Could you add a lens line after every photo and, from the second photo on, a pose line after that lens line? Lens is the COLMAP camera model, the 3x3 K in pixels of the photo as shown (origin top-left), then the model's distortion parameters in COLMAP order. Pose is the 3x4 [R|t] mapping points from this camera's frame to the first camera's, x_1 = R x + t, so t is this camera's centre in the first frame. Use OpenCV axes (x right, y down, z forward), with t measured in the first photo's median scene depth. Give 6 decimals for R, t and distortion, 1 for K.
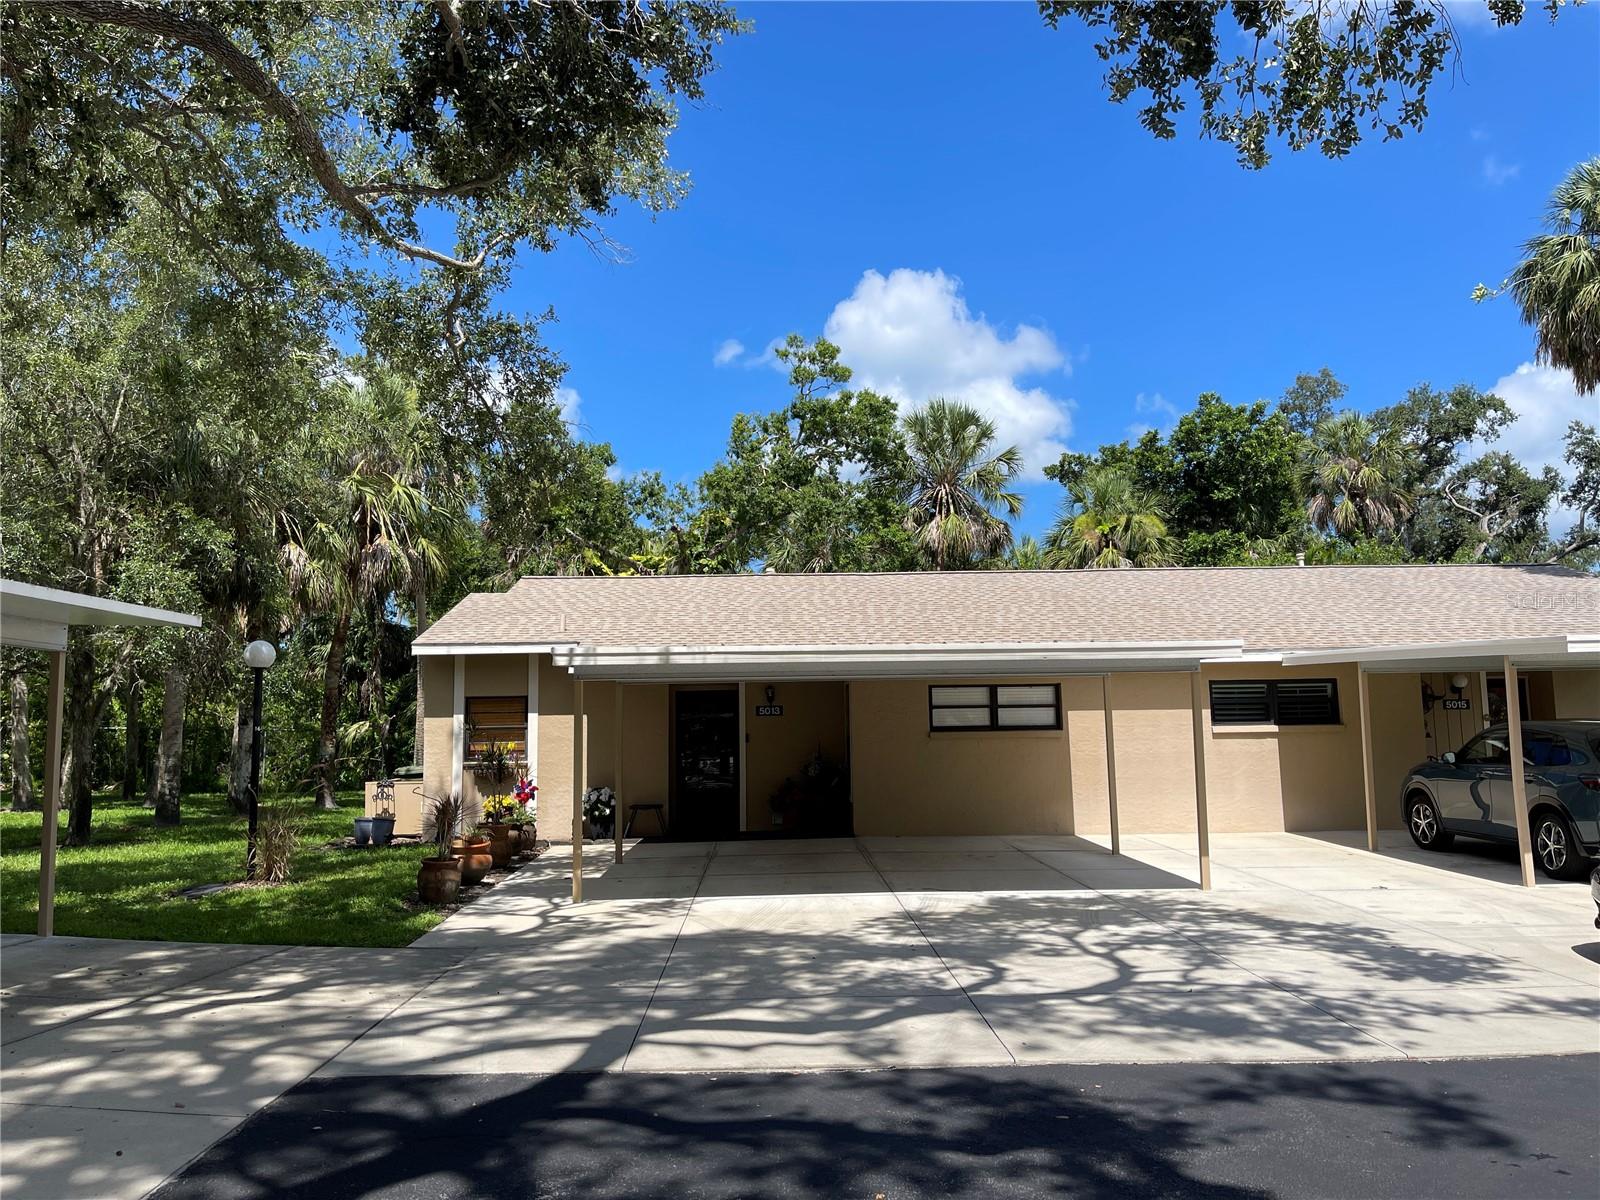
lens RADIAL K [[1173.5, 0, 819.4], [0, 1173.5, 594.0], [0, 0, 1]] dist [0.070995, -0.093973]
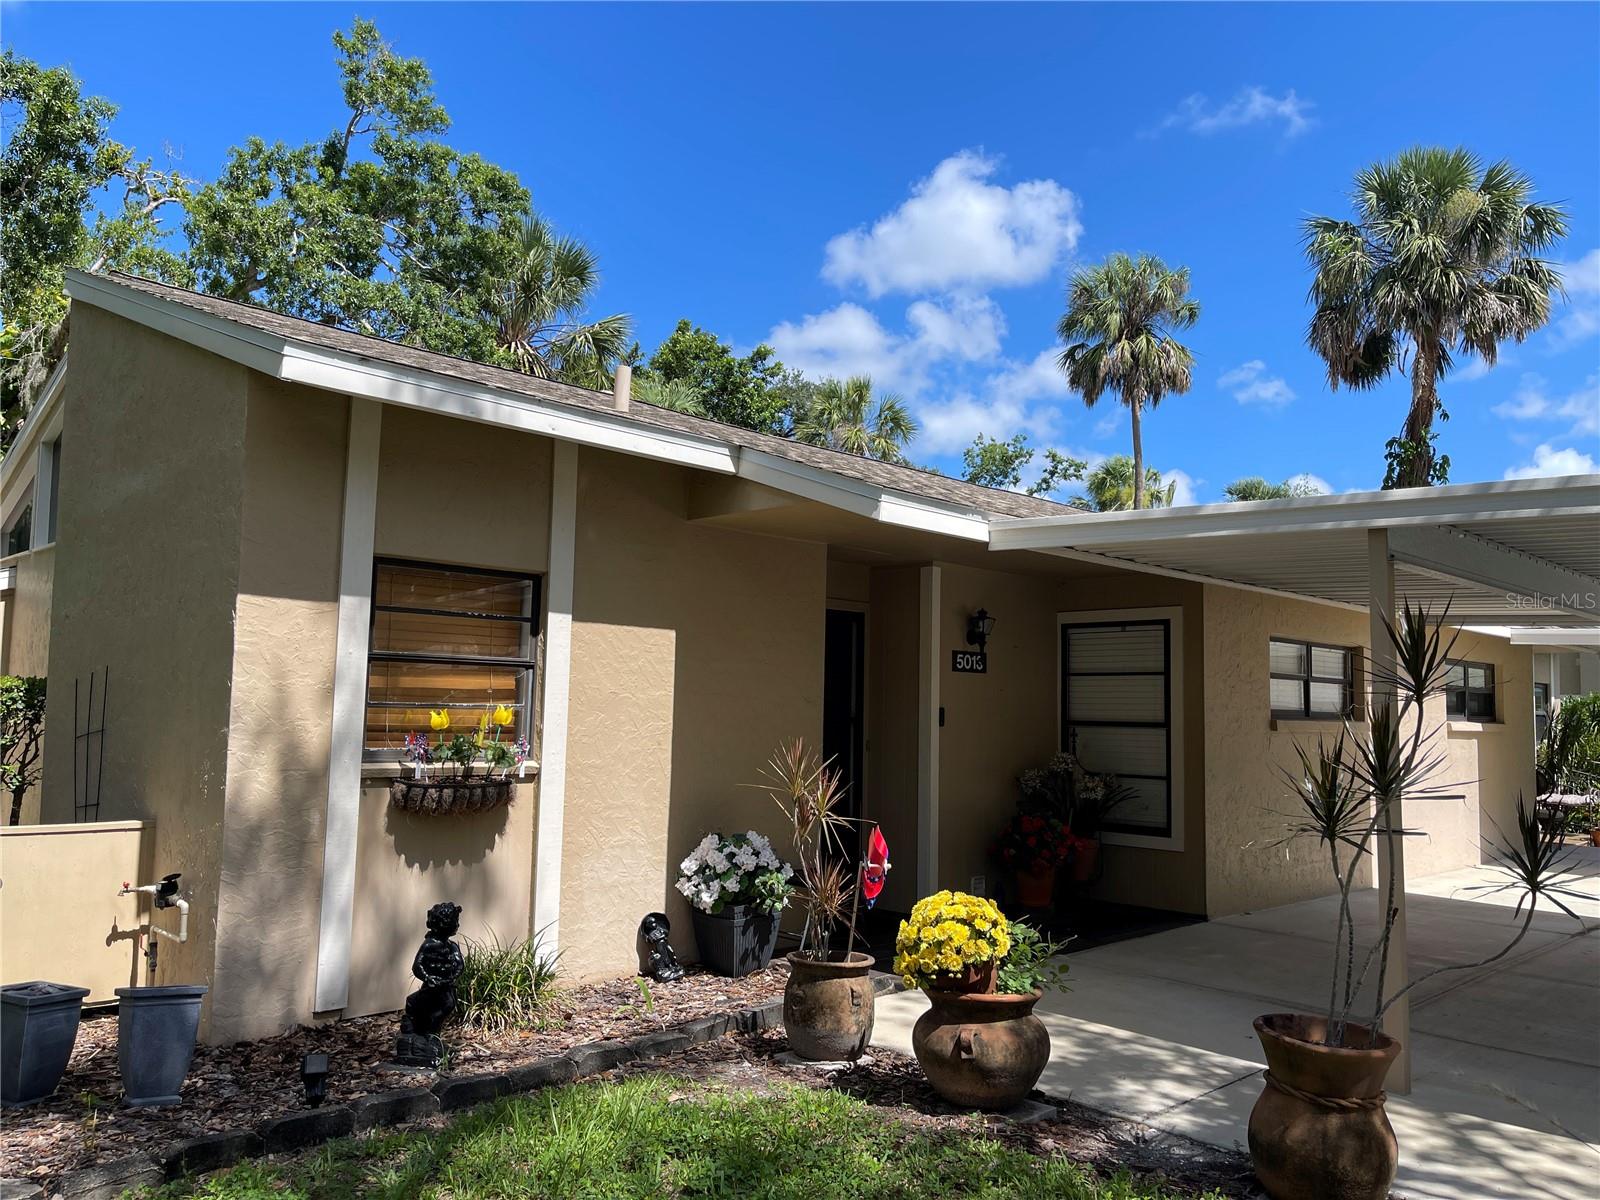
lens RADIAL K [[1191.7, 0, 816.5], [0, 1191.7, 613.3], [0, 0, 1]] dist [0.092012, -0.135759]
pose [[0.732541, 0.090949, 0.674620, -0.449742], [-0.116165, 0.993200, -0.007760, 0.097429], [-0.670738, -0.072683, 0.738124, 0.728441]]
